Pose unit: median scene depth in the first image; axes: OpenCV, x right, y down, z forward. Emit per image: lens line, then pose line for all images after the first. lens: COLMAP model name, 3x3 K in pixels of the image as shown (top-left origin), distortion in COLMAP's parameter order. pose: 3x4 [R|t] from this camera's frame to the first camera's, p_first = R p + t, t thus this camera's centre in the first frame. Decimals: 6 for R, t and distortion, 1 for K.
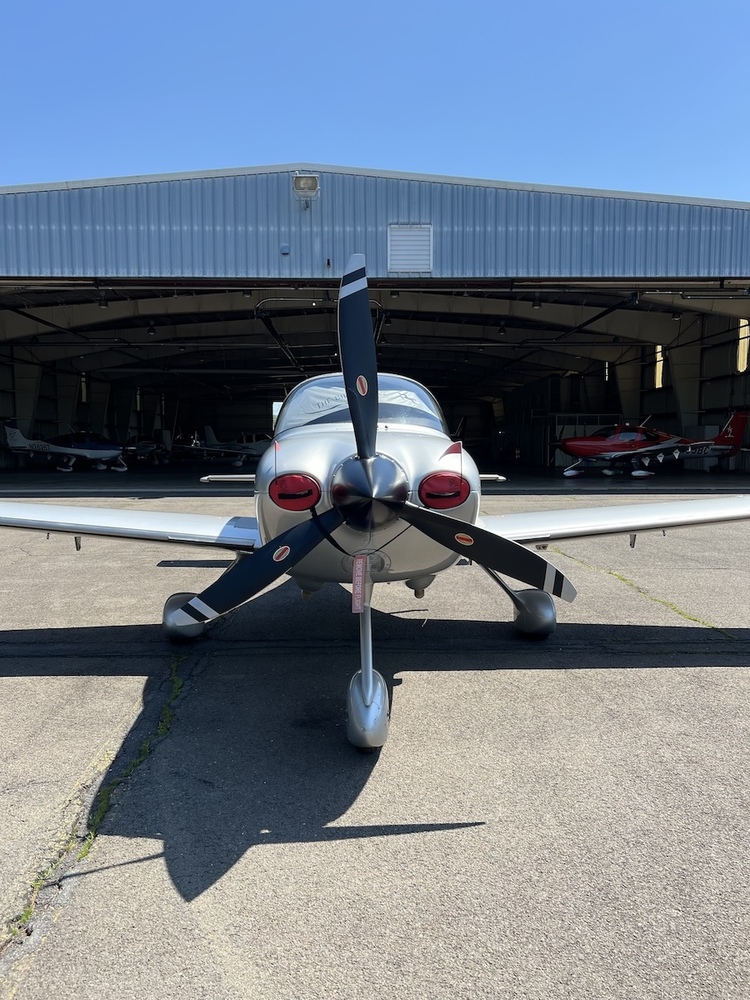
lens RADIAL K [[760.0, 0, 374.8], [0, 760.0, 506.5], [0, 0, 1]] dist [0.008058, 0.000887]
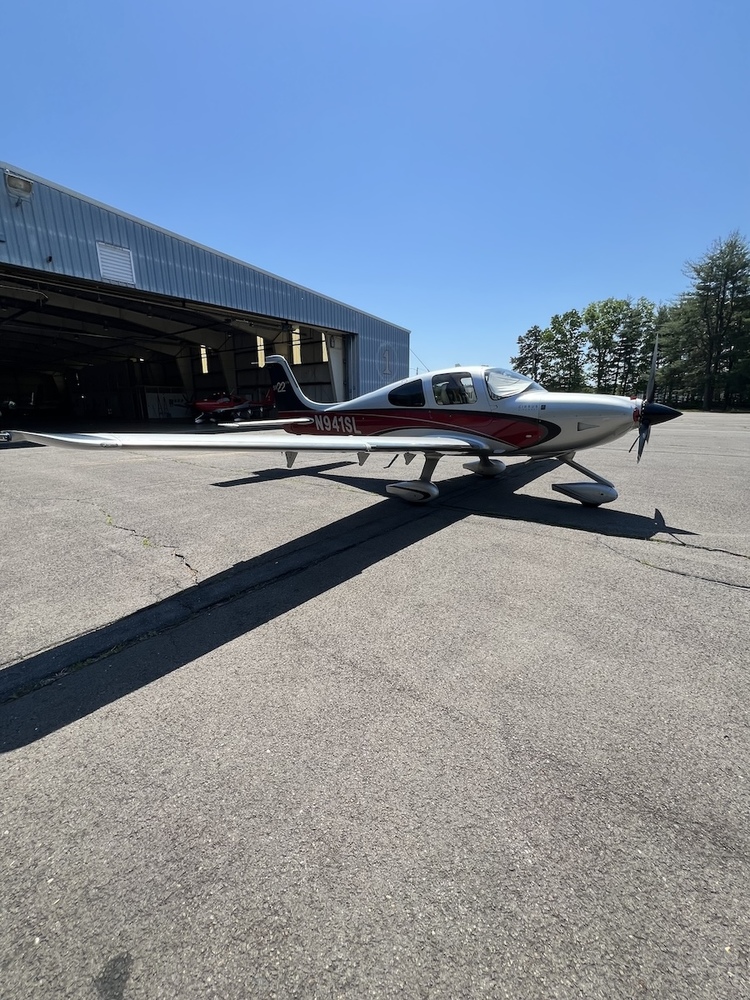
lens RADIAL K [[403.1, 0, 374.5], [0, 403.1, 497.6], [0, 0, 1]] dist [0.001192, 0.000073]
pose [[0.622527, -0.178362, 0.762002, -0.307554], [0.067632, 0.982301, 0.174675, -0.007567], [-0.779671, -0.057204, 0.623571, 0.125101]]
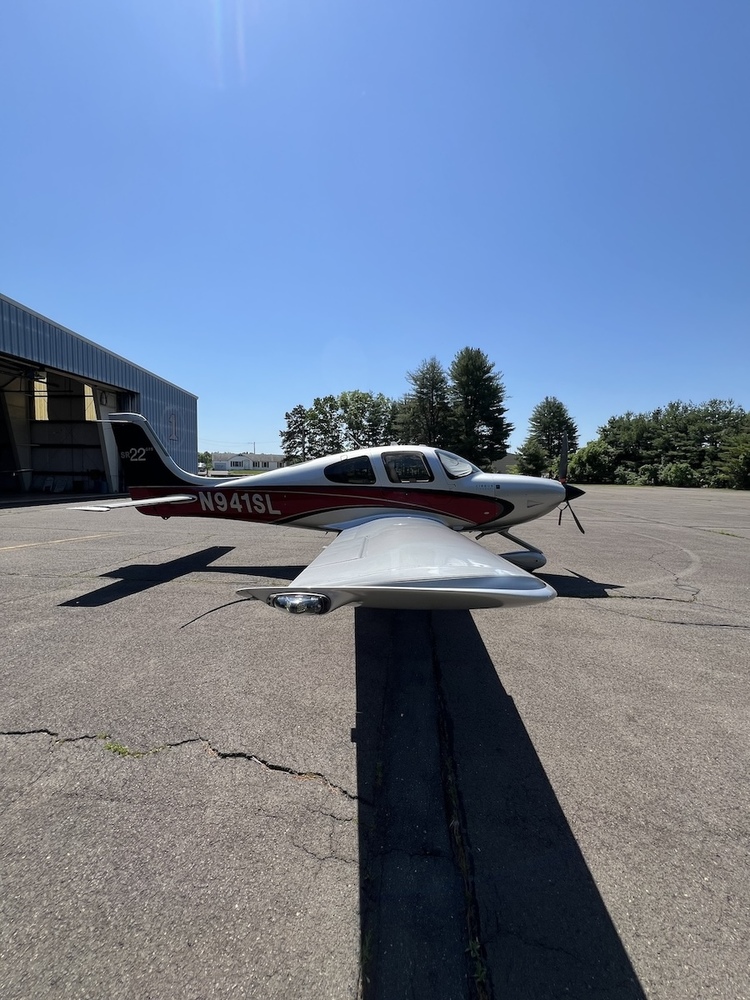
lens RADIAL K [[403.1, 0, 380.5], [0, 403.1, 499.1], [0, 0, 1]] dist [0.001192, 0.000073]
pose [[0.094726, -0.058350, 0.993792, -0.322811], [0.067948, 0.996332, 0.052022, -0.023743], [-0.993182, 0.062598, 0.098343, 0.261245]]
